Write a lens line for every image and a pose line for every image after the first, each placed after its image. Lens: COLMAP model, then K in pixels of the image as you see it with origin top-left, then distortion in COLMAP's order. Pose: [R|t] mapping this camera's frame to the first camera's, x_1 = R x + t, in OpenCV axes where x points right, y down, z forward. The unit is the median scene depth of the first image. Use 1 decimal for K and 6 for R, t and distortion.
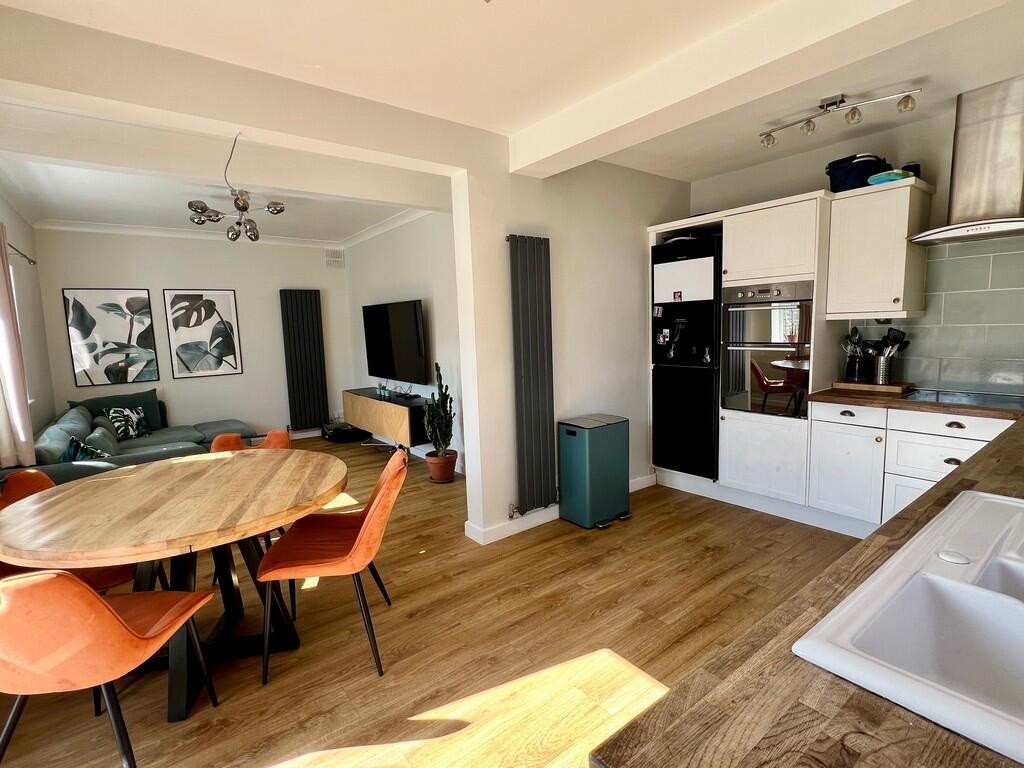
lens RADIAL K [[493.8, 0, 510.9], [0, 493.8, 382.0], [0, 0, 1]] dist [-0.000832, 0.000124]
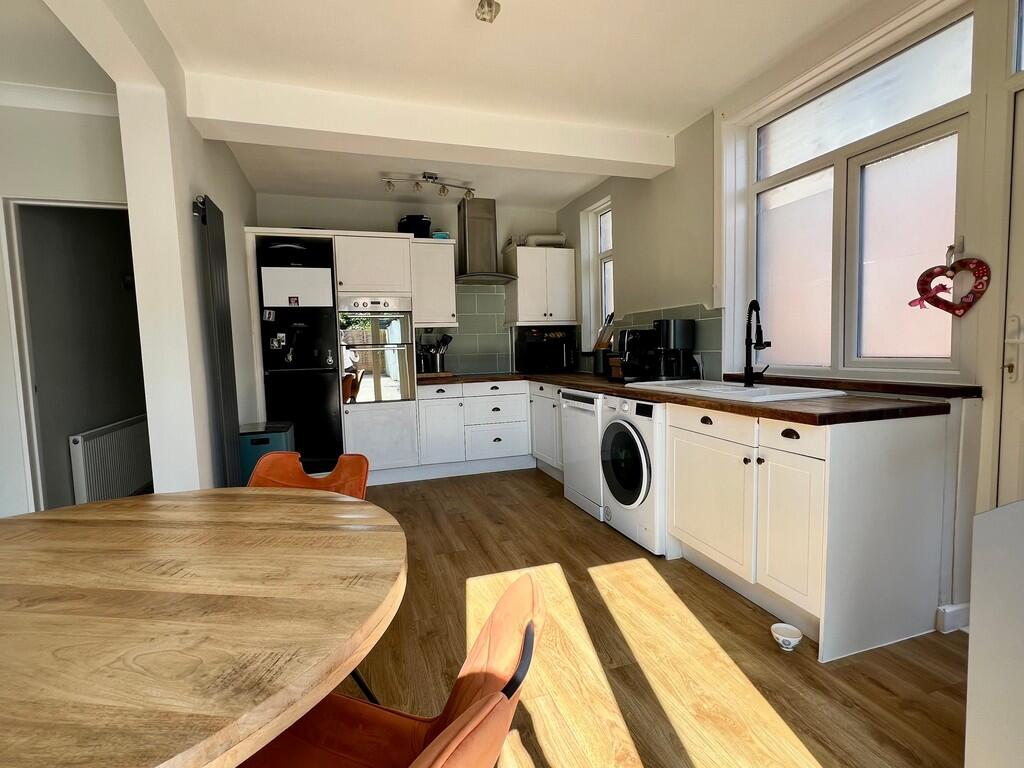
lens RADIAL K [[493.8, 0, 510.9], [0, 493.8, 382.6], [0, 0, 1]] dist [-0.000832, 0.000124]
pose [[0.331811, -0.047393, 0.942155, -0.350370], [0.126932, 0.991898, 0.005192, 0.033075], [-0.934767, 0.117867, 0.335138, 0.183282]]
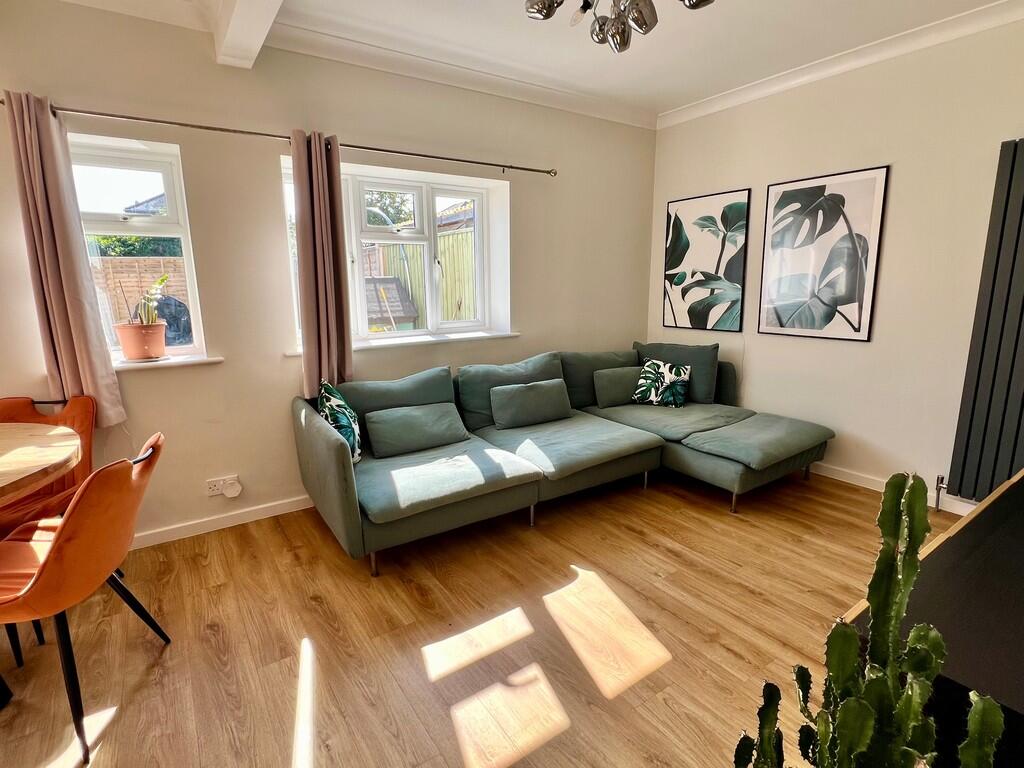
lens RADIAL K [[517.3, 0, 508.8], [0, 517.3, 382.4], [0, 0, 1]] dist [-0.001613, -0.000095]
pose [[-0.045724, 0.228568, -0.972454, -0.015325], [-0.101092, 0.967415, 0.232137, -0.071110], [0.993826, 0.108922, -0.021127, 0.753332]]
